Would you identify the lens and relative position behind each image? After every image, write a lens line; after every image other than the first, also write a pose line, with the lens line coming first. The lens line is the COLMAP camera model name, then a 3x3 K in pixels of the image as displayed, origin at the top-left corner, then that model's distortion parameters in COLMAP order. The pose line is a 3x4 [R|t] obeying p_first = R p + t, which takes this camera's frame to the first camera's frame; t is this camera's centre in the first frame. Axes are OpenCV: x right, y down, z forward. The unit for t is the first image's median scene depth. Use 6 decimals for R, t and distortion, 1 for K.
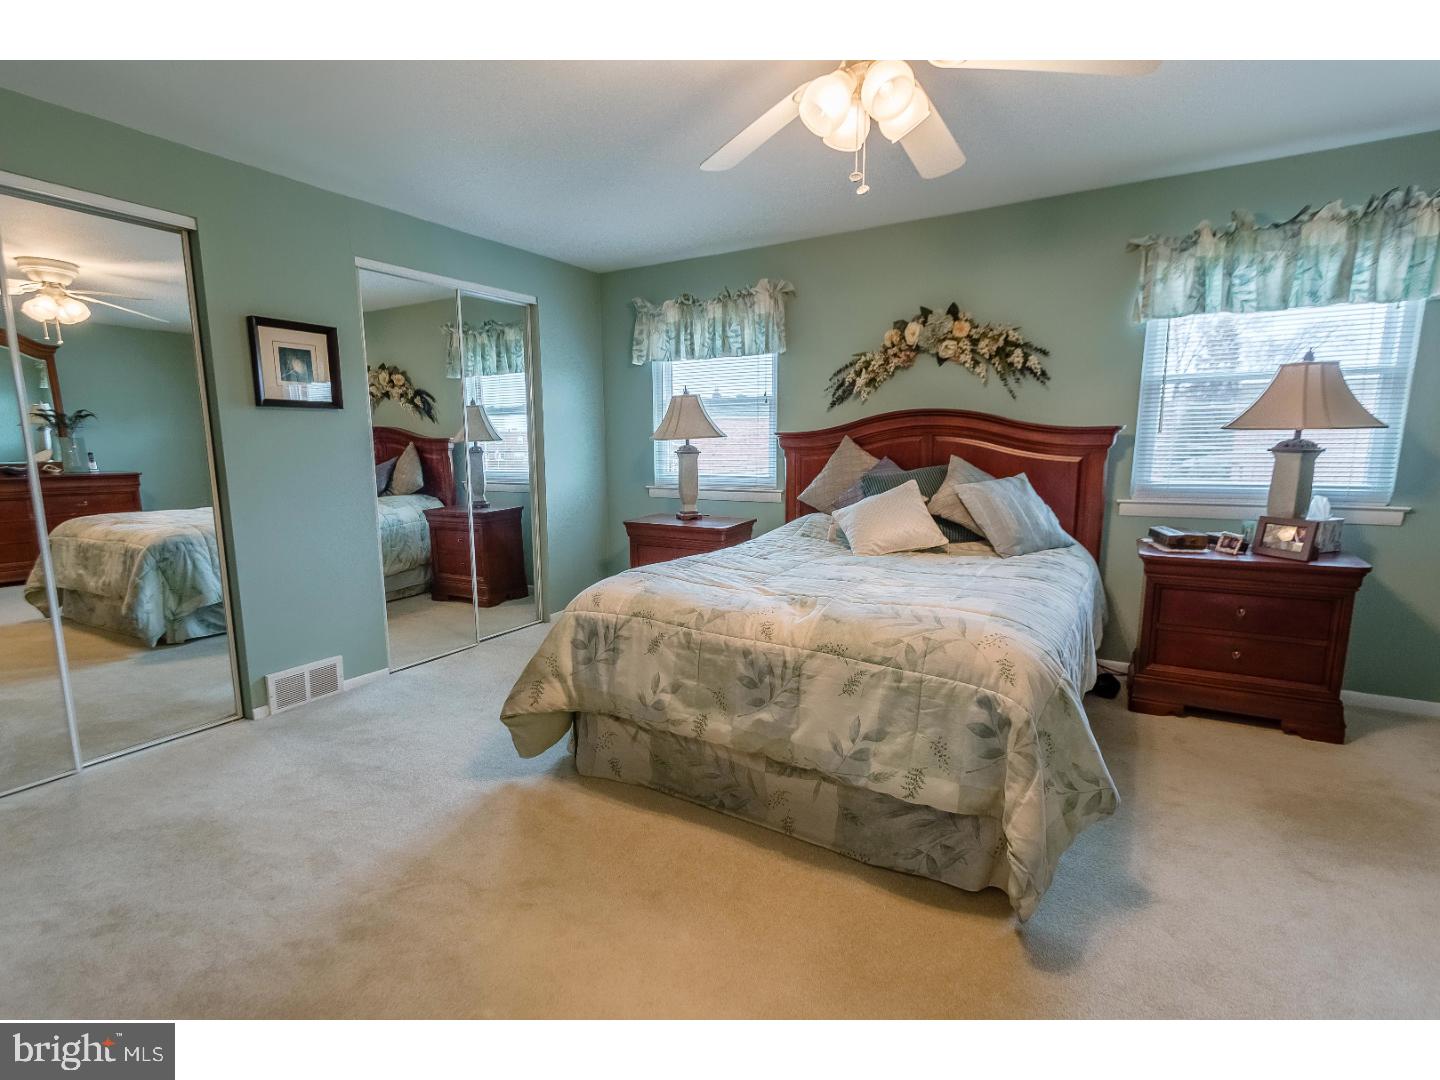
lens RADIAL K [[701.6, 0, 718.3], [0, 701.6, 566.2], [0, 0, 1]] dist [0.025696, -0.007565]
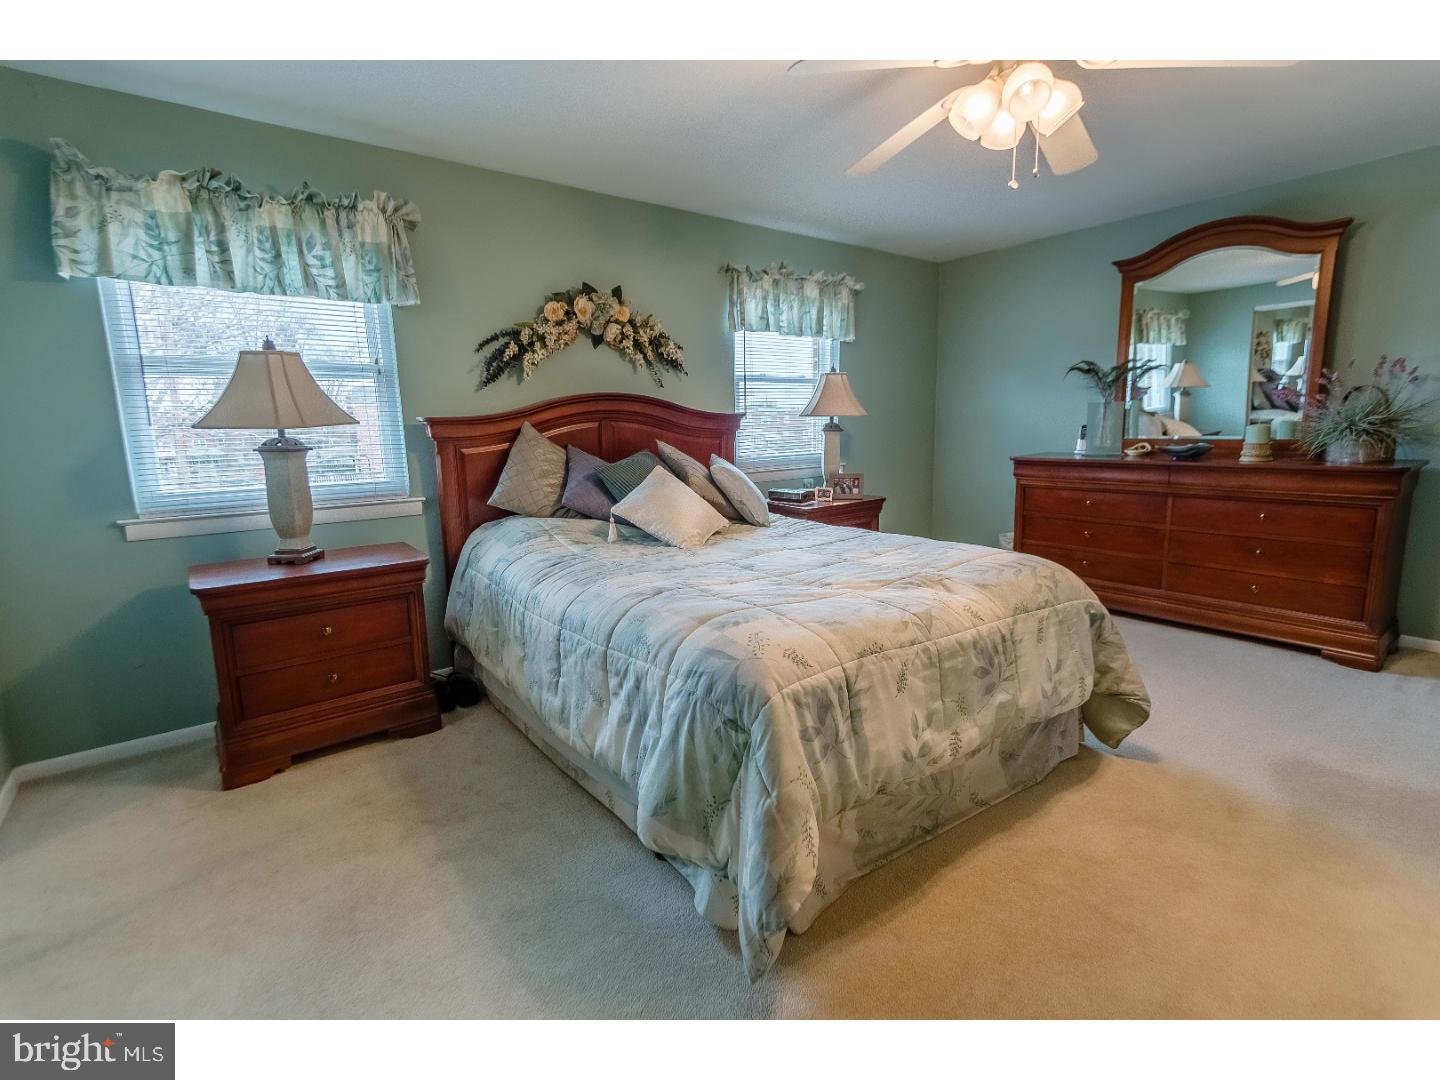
lens RADIAL K [[673.5, 0, 724.9], [0, 673.5, 536.1], [0, 0, 1]] dist [0.018738, -0.005794]
pose [[0.377983, -0.153896, 0.912932, -0.504472], [0.180493, 0.979416, 0.090374, -0.089806], [-0.908048, 0.130618, 0.397980, 0.528497]]
